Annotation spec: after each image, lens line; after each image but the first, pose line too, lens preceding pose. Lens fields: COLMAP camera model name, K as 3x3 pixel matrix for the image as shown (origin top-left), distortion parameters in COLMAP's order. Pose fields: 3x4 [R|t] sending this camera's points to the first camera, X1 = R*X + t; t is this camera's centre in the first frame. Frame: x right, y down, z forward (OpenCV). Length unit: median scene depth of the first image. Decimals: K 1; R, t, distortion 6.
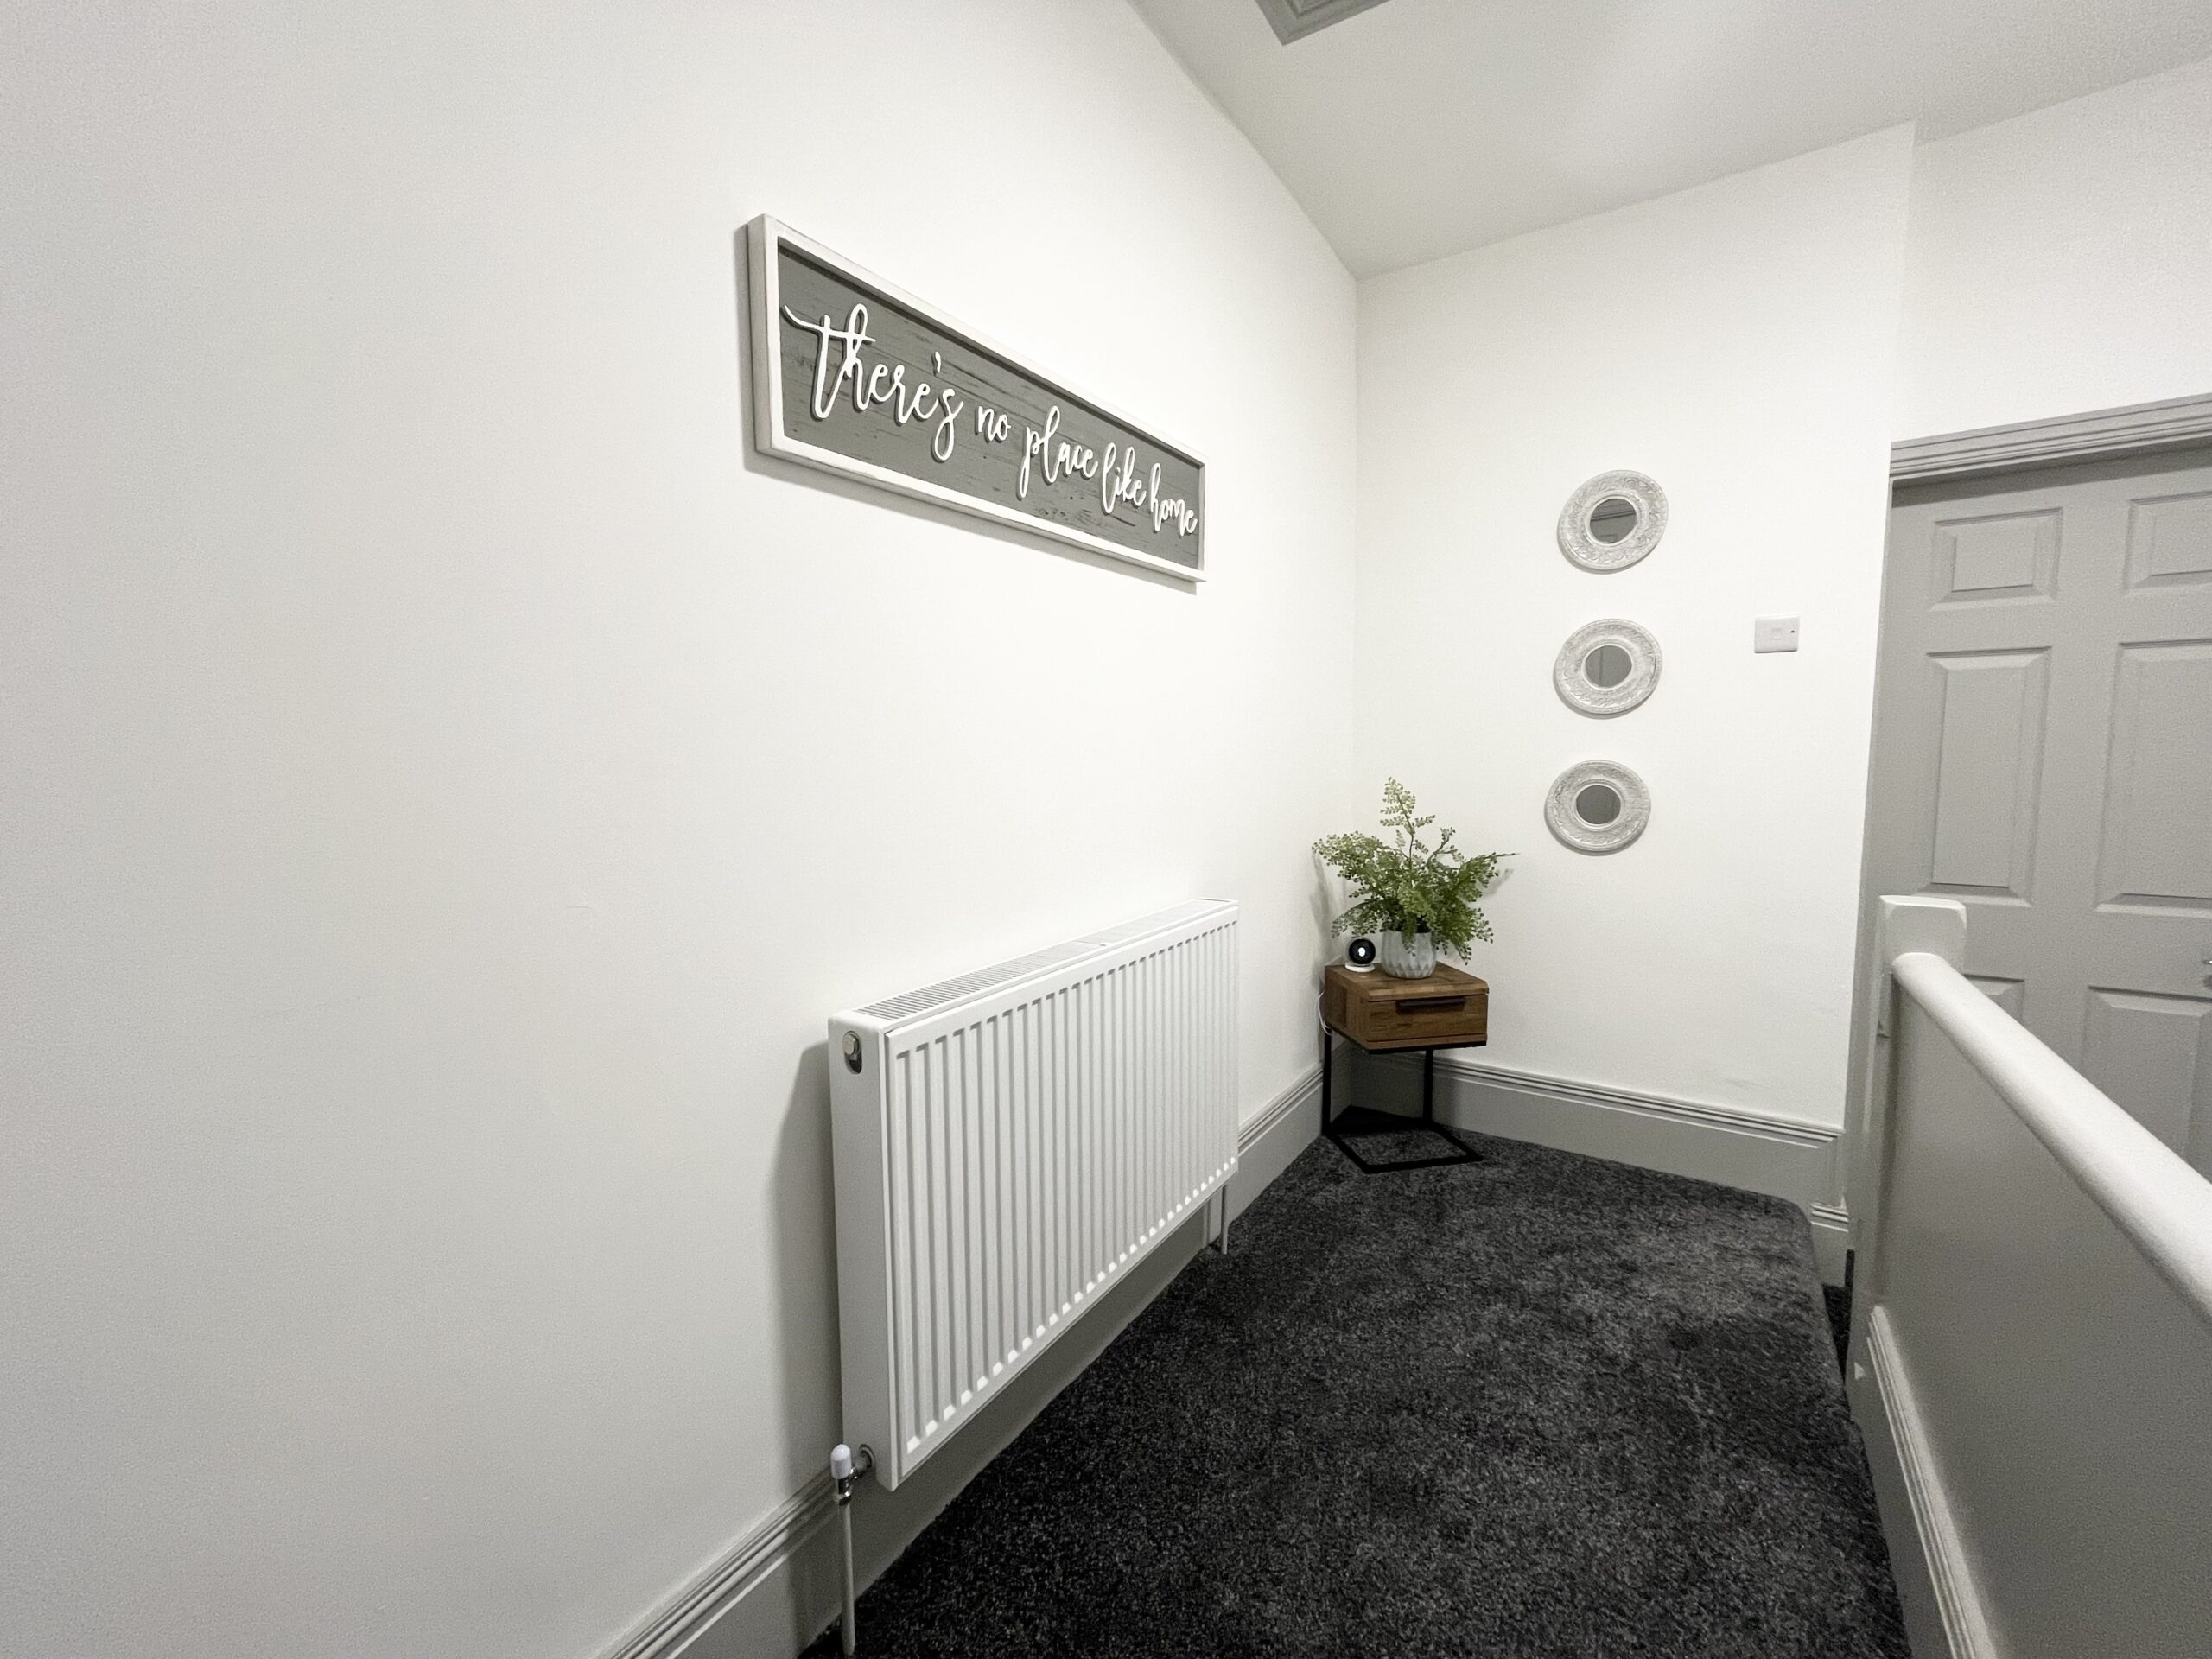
lens RADIAL K [[897.9, 0, 1106.1], [0, 897.9, 827.9], [0, 0, 1]] dist [-0.002140, -0.000975]
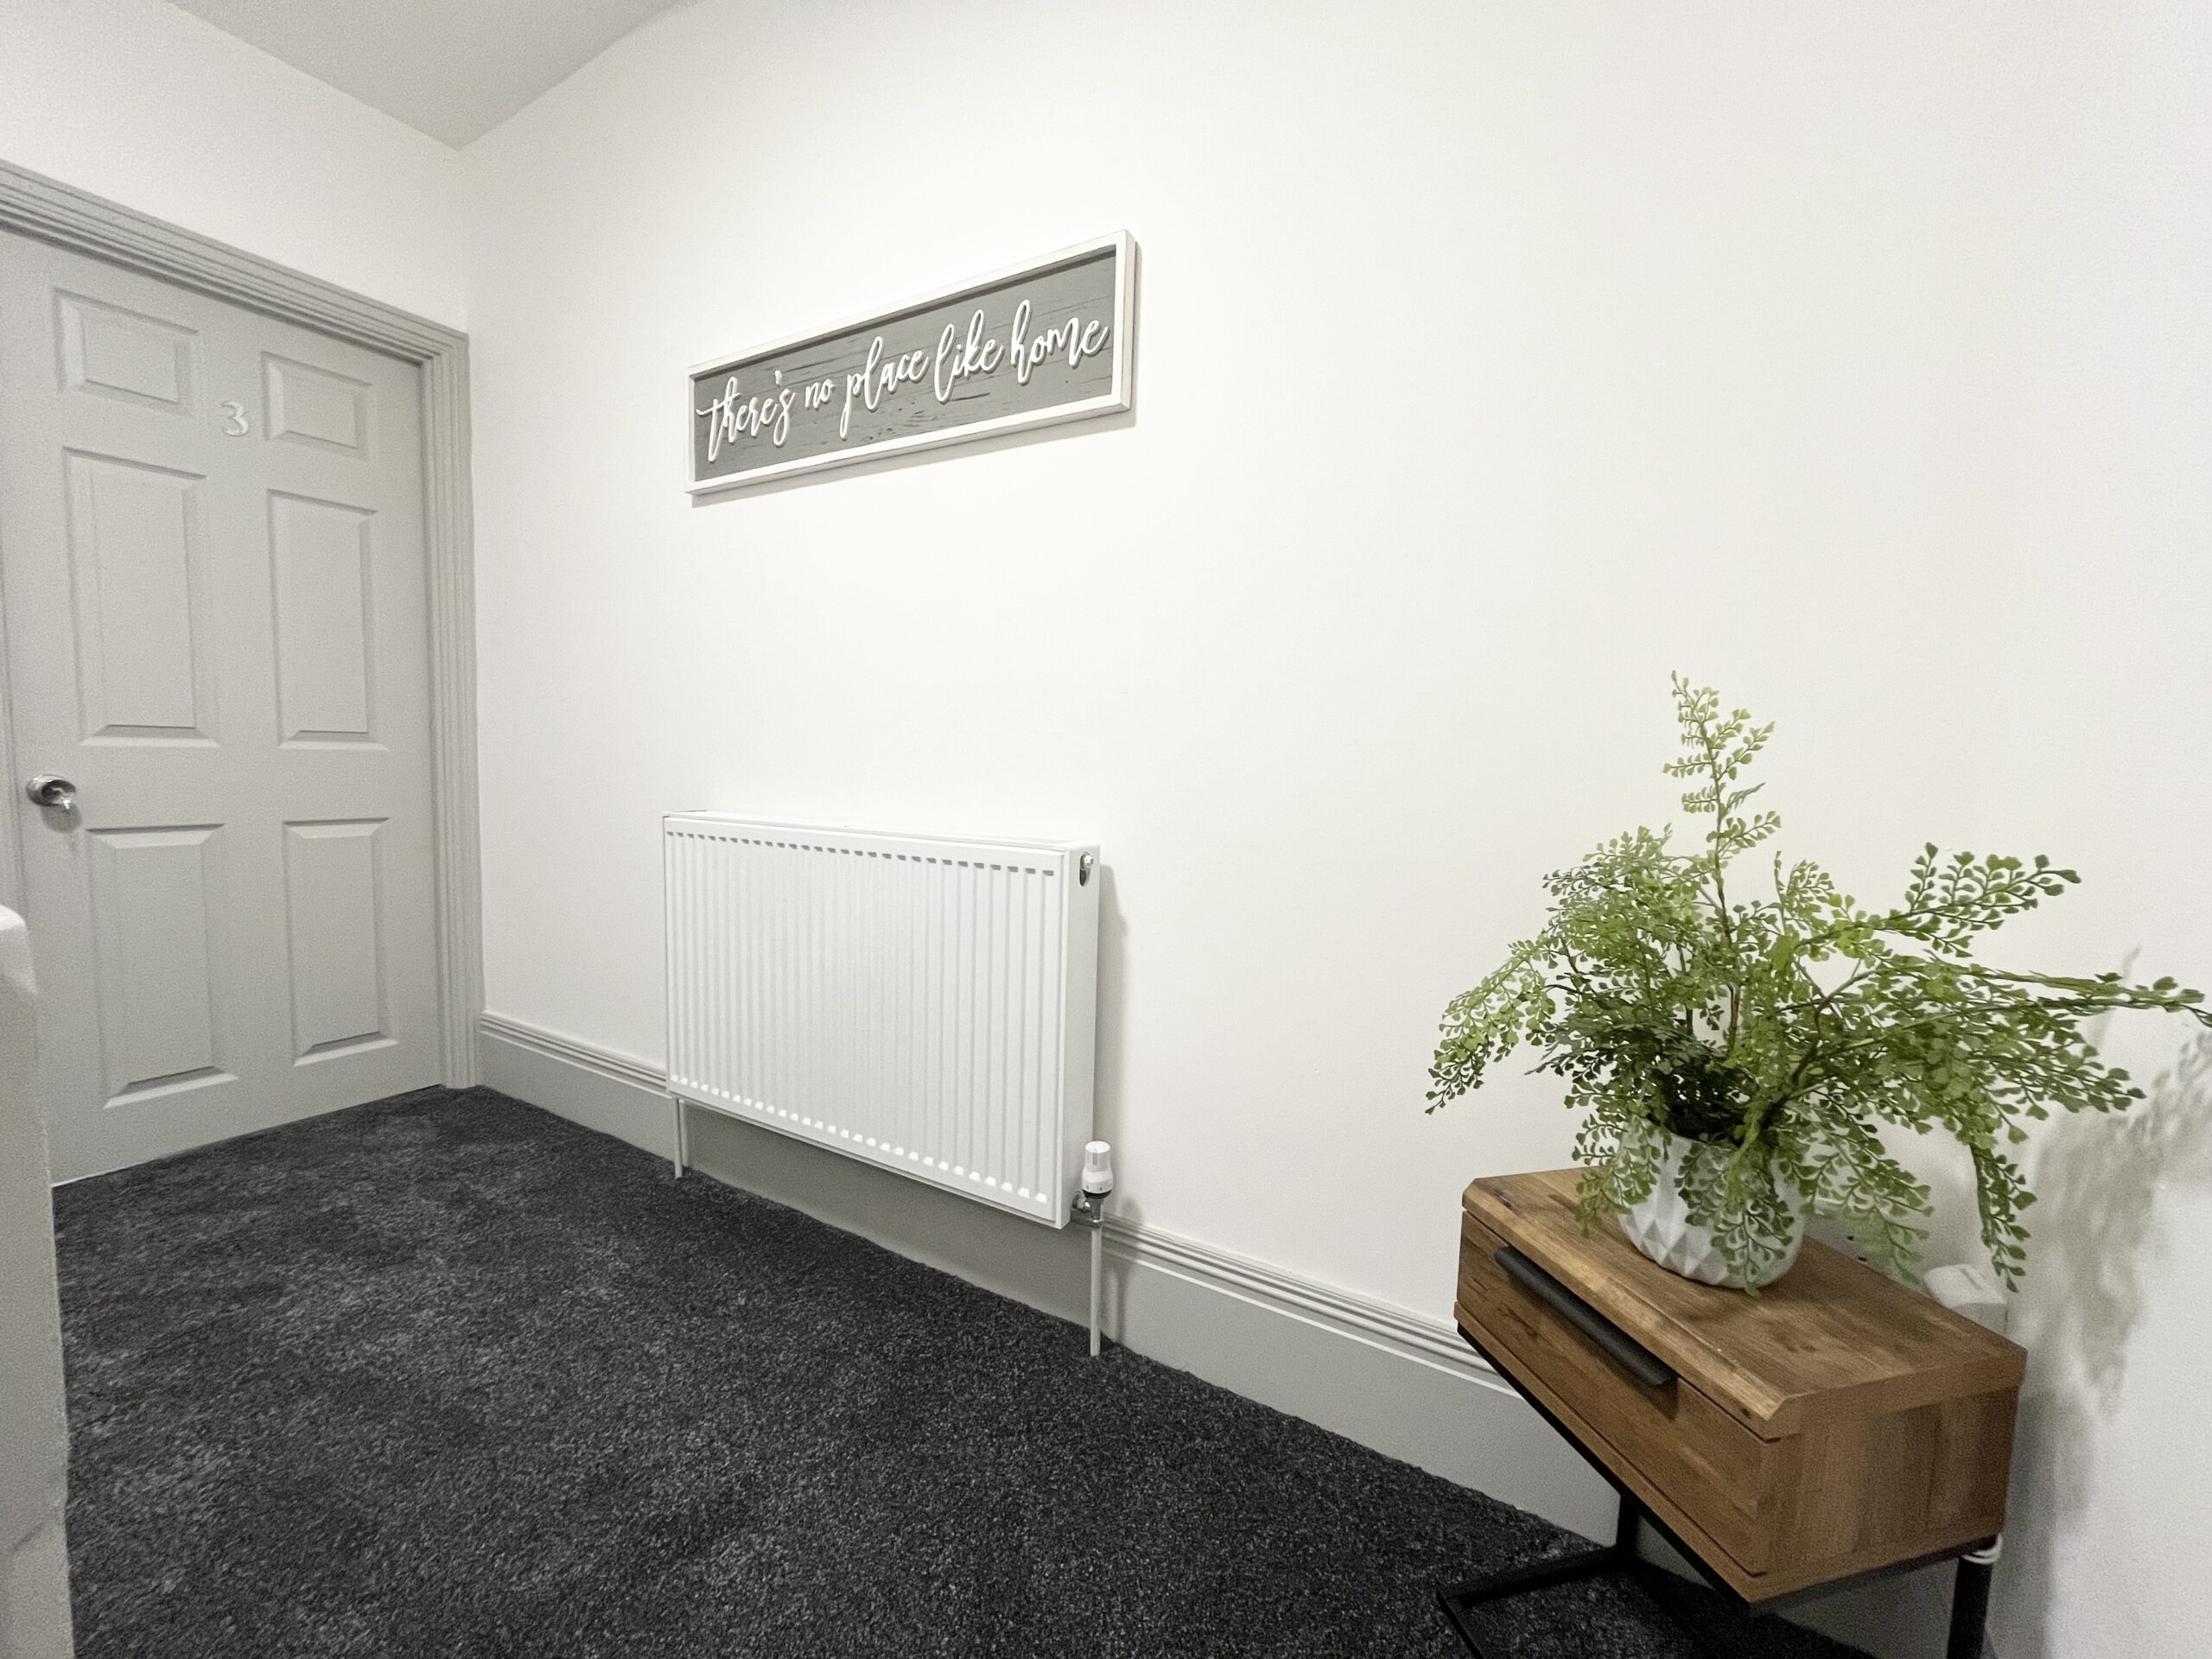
lens RADIAL K [[897.9, 0, 1106.9], [0, 897.9, 827.1], [0, 0, 1]] dist [-0.002140, -0.000975]
pose [[0.056950, 0.090224, -0.994292, 1.074184], [-0.119871, 0.989322, 0.082907, 0.003705], [0.991155, 0.114465, 0.067157, 1.226420]]
